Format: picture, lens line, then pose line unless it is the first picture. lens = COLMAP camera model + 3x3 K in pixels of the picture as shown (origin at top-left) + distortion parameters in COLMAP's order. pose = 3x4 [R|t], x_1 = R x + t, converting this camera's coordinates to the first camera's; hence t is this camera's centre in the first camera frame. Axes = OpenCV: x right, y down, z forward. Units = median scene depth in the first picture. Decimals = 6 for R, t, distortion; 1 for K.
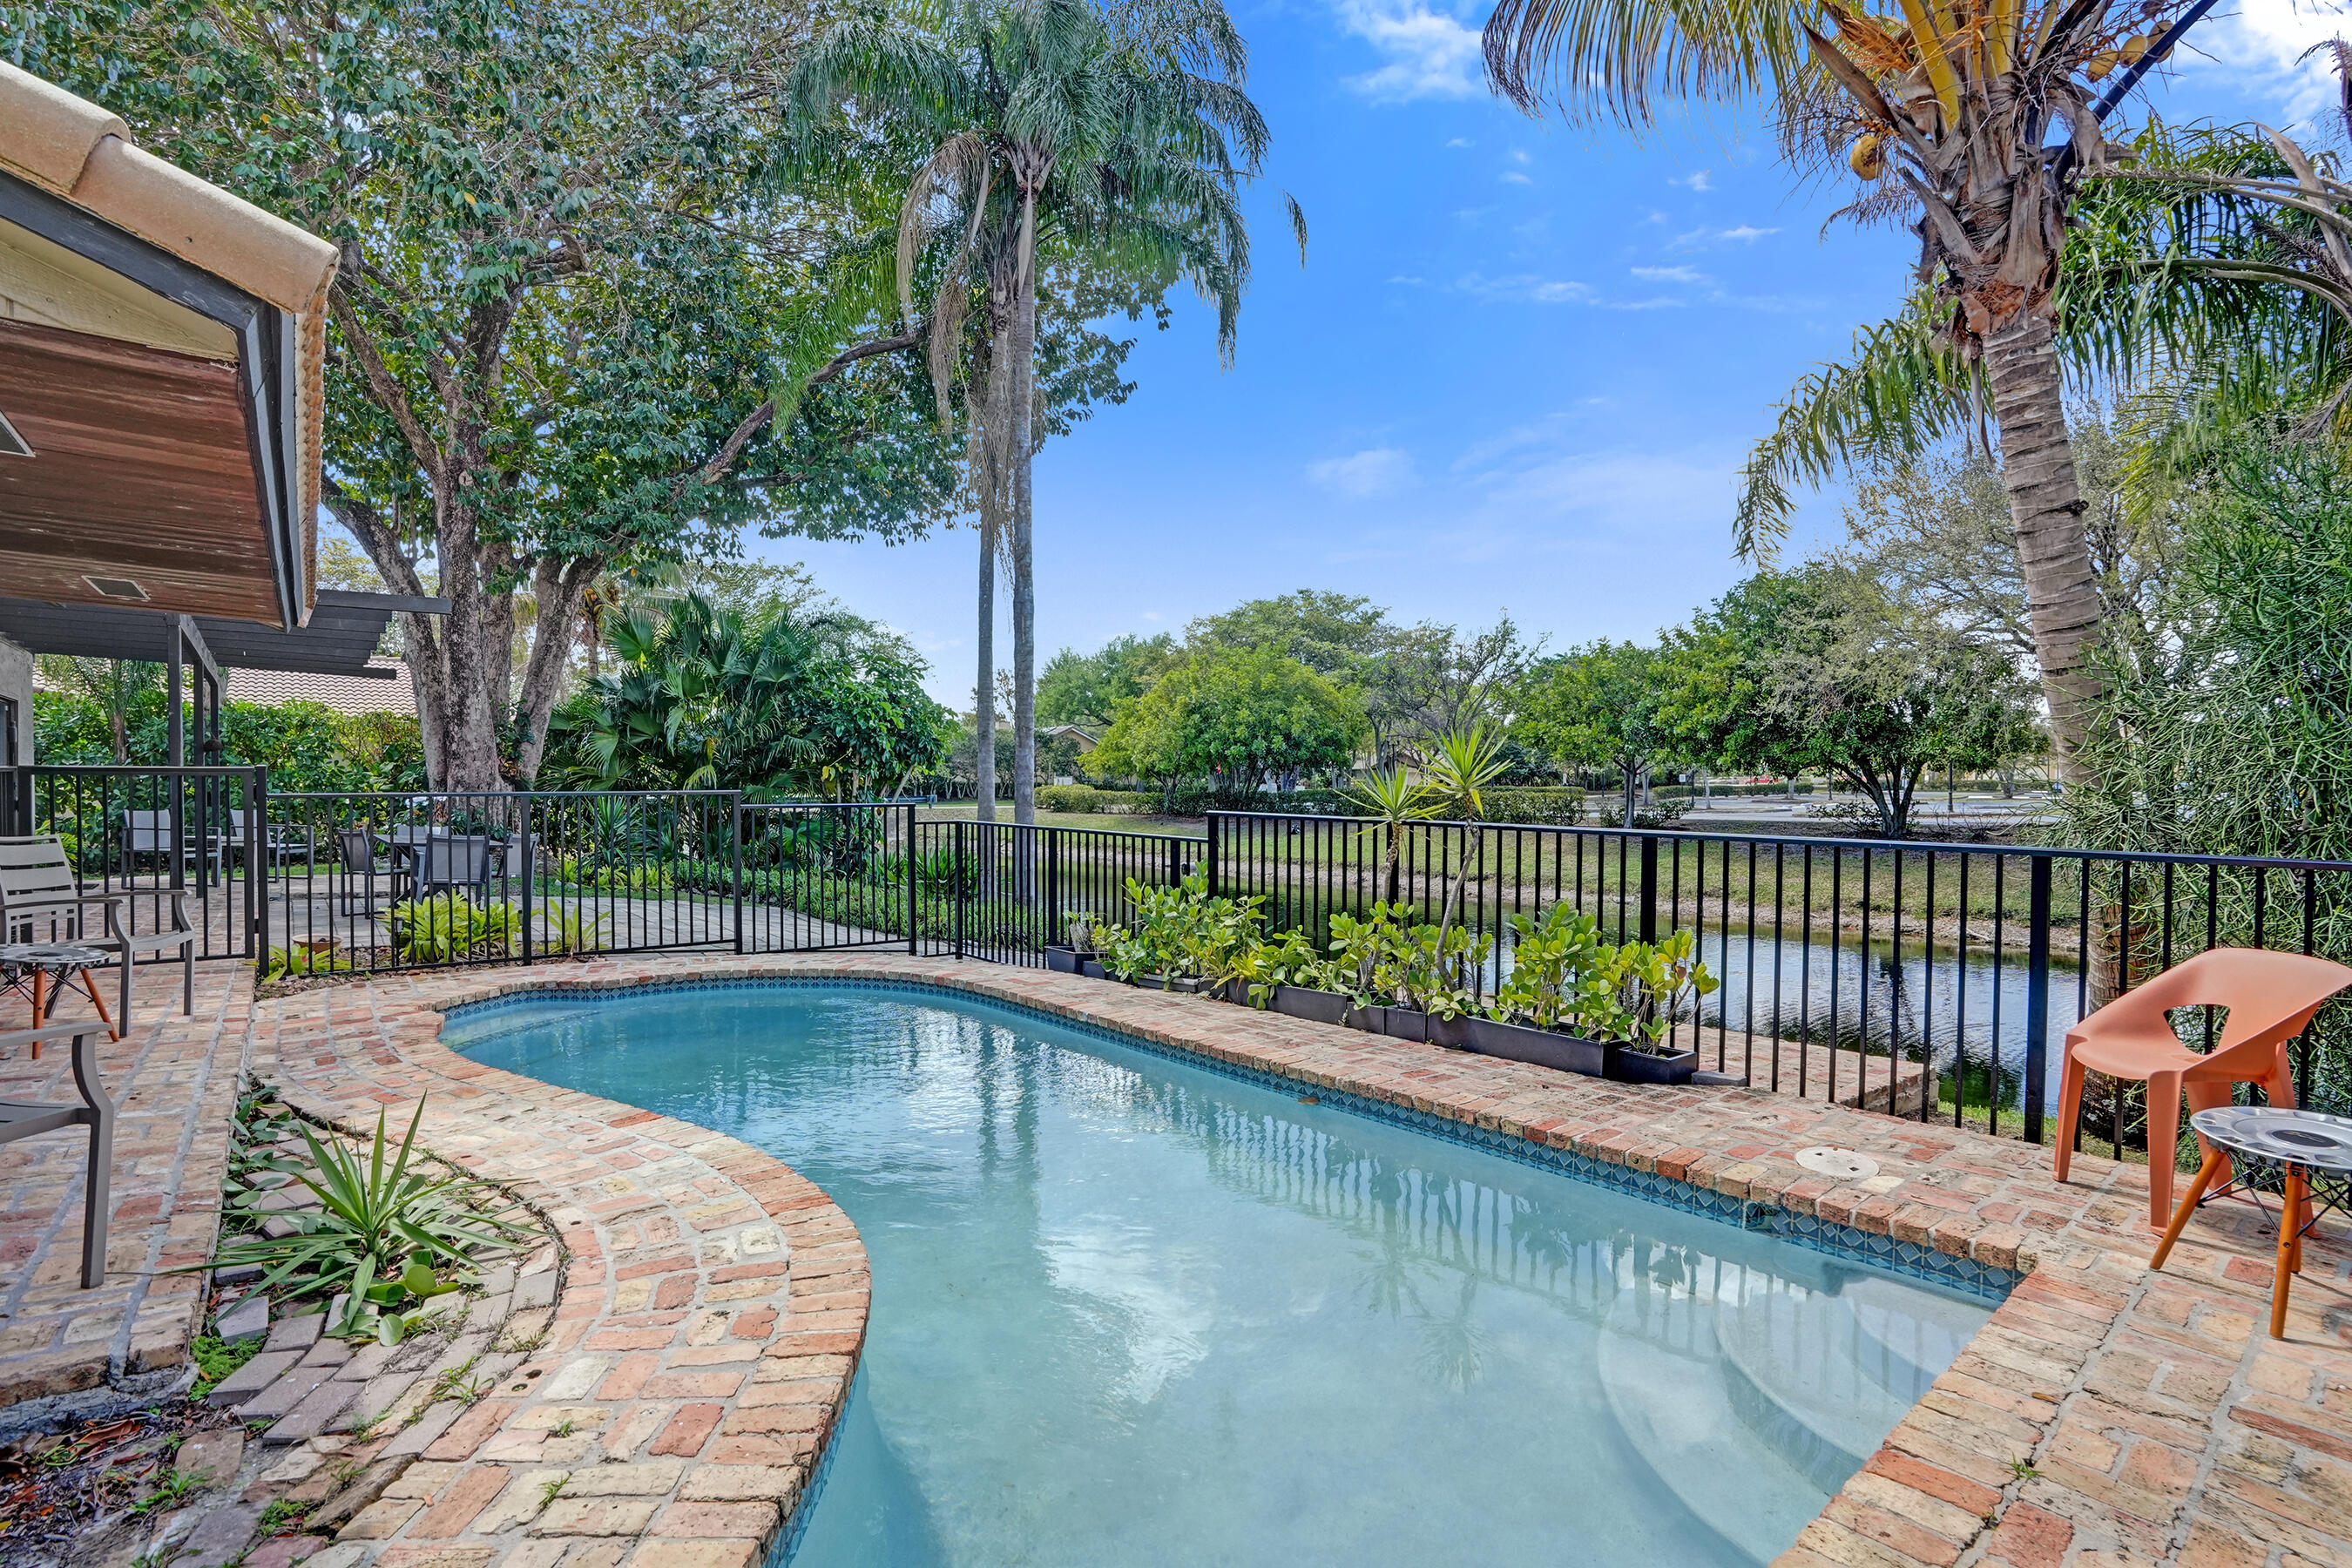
lens RADIAL K [[1115.8, 0, 1177.1], [0, 1115.8, 789.9], [0, 0, 1]] dist [-0.072920, 0.038800]
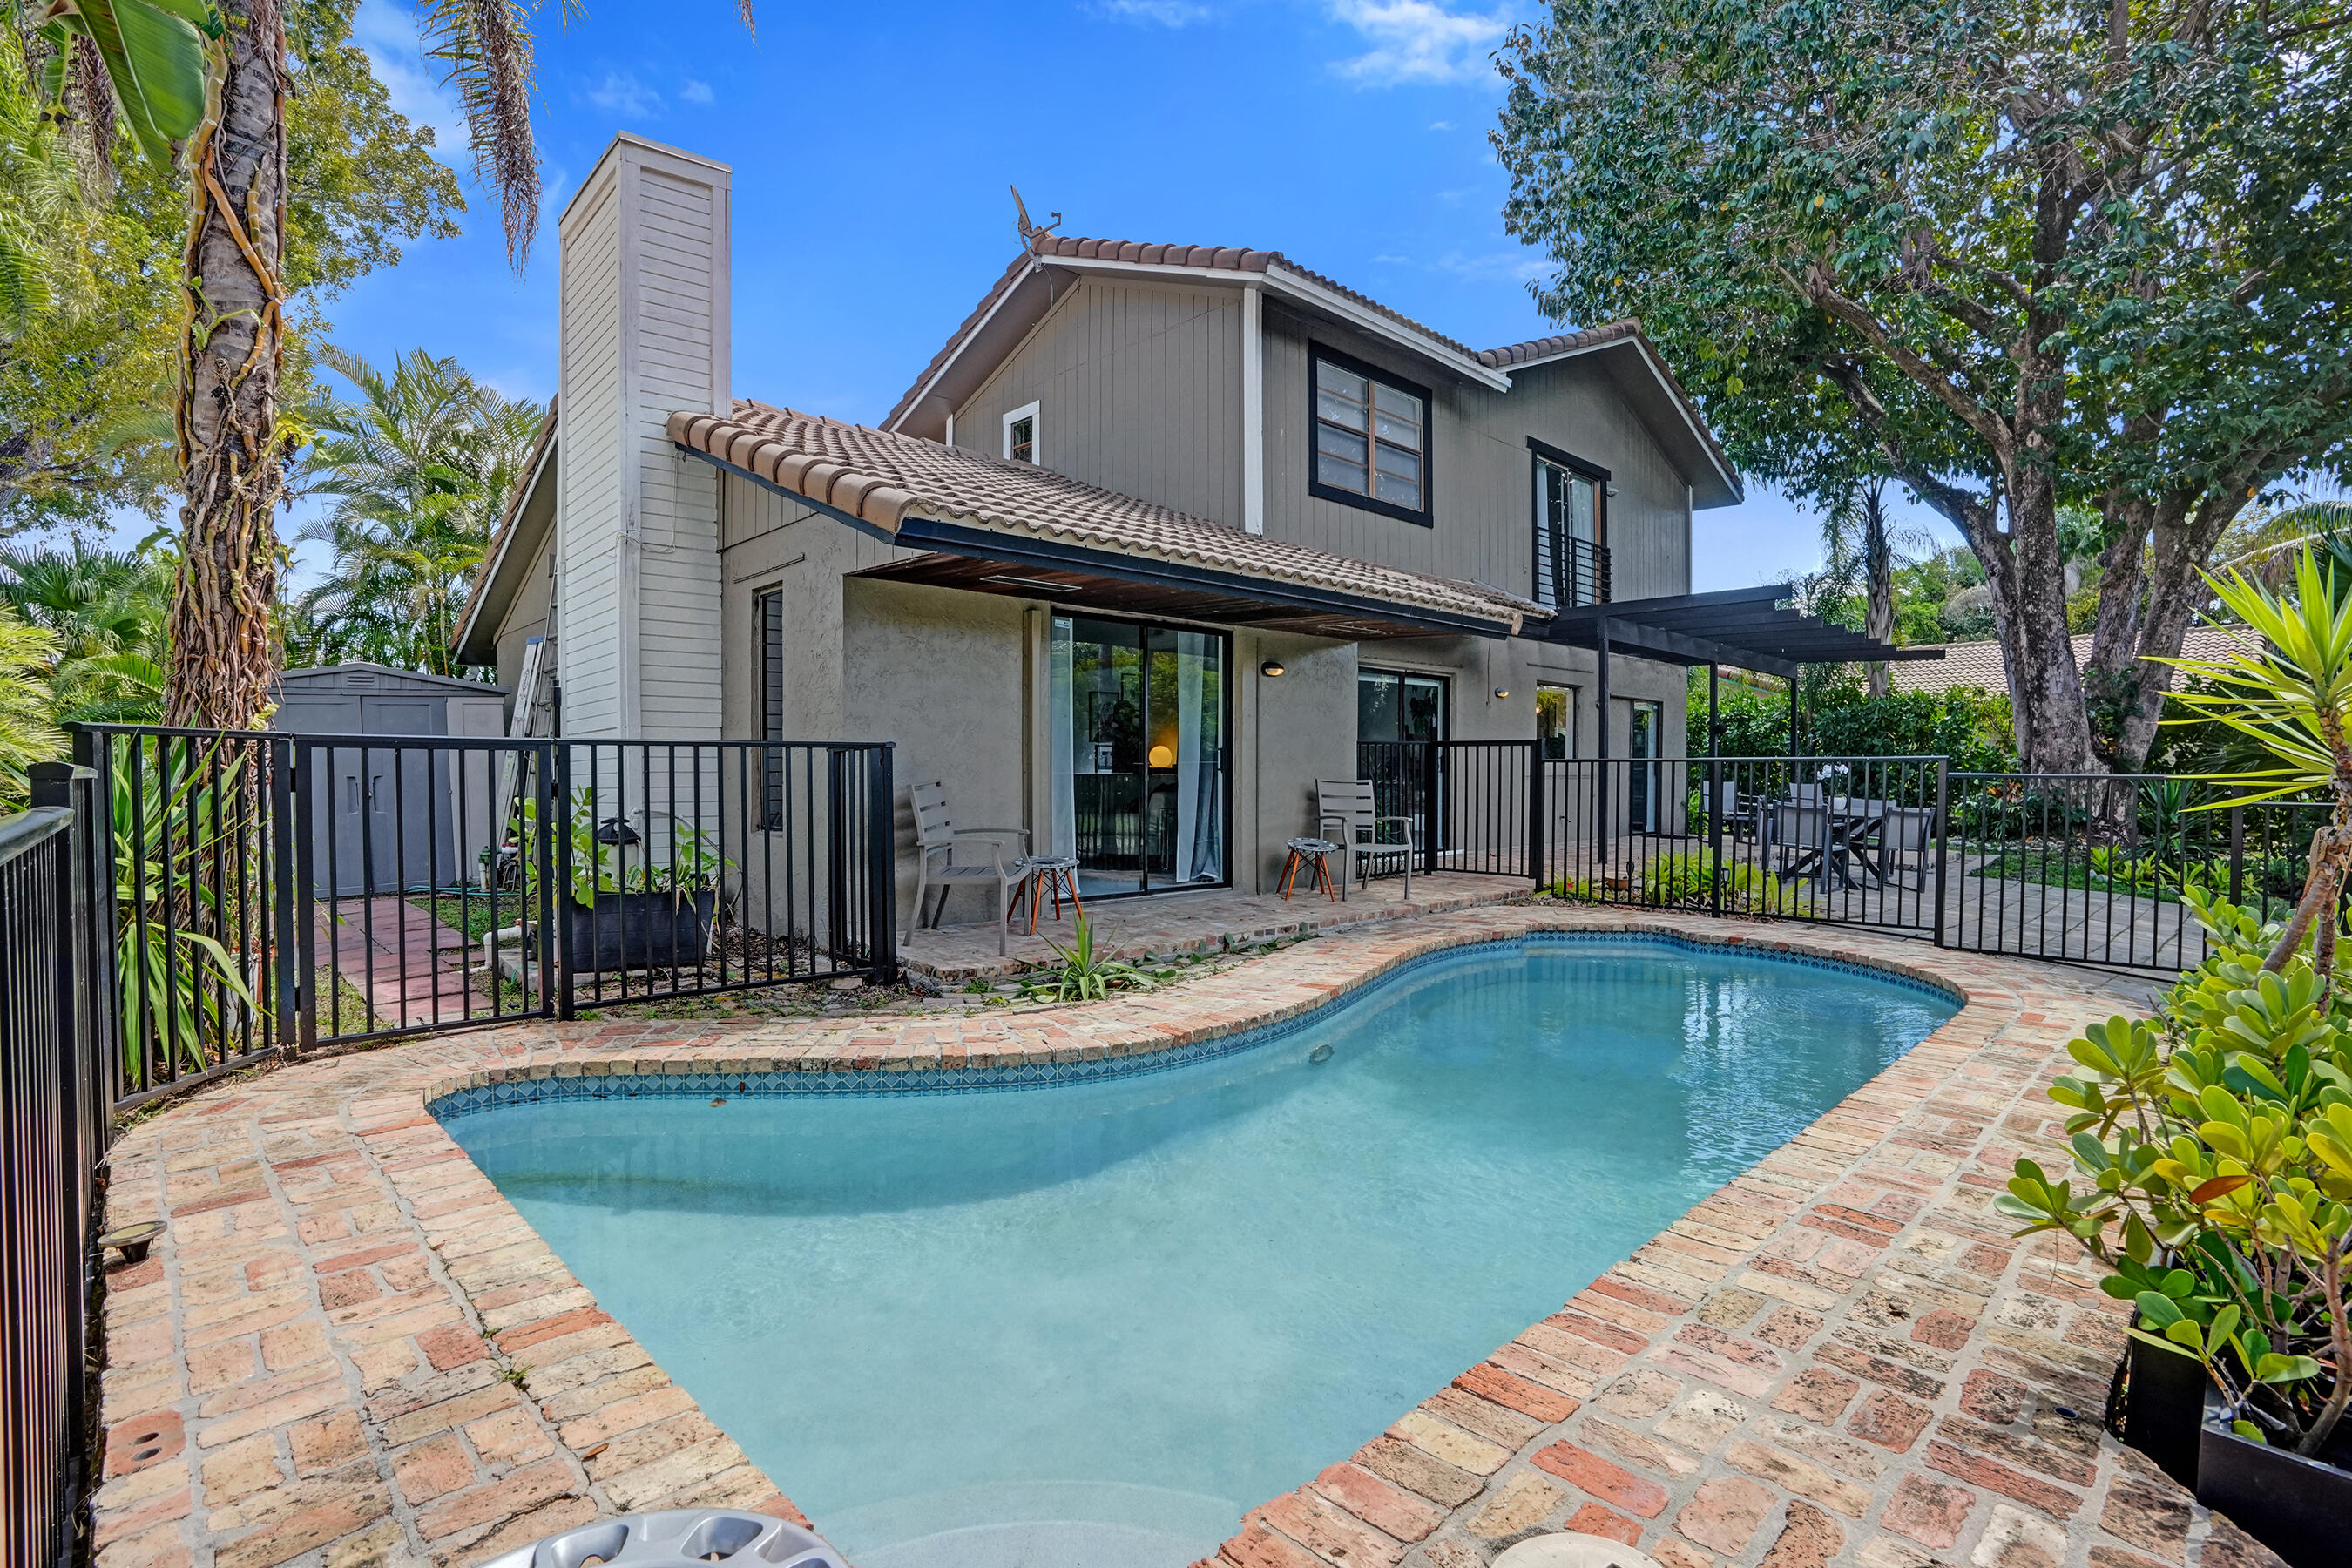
lens RADIAL K [[1115.8, 0, 1177.1], [0, 1115.8, 789.9], [0, 0, 1]] dist [-0.072920, 0.038800]
pose [[0.094709, 0.018388, -0.995335, 0.204074], [-0.011131, 0.999786, 0.017411, 0.009731], [0.995443, 0.009430, 0.094894, 0.169835]]
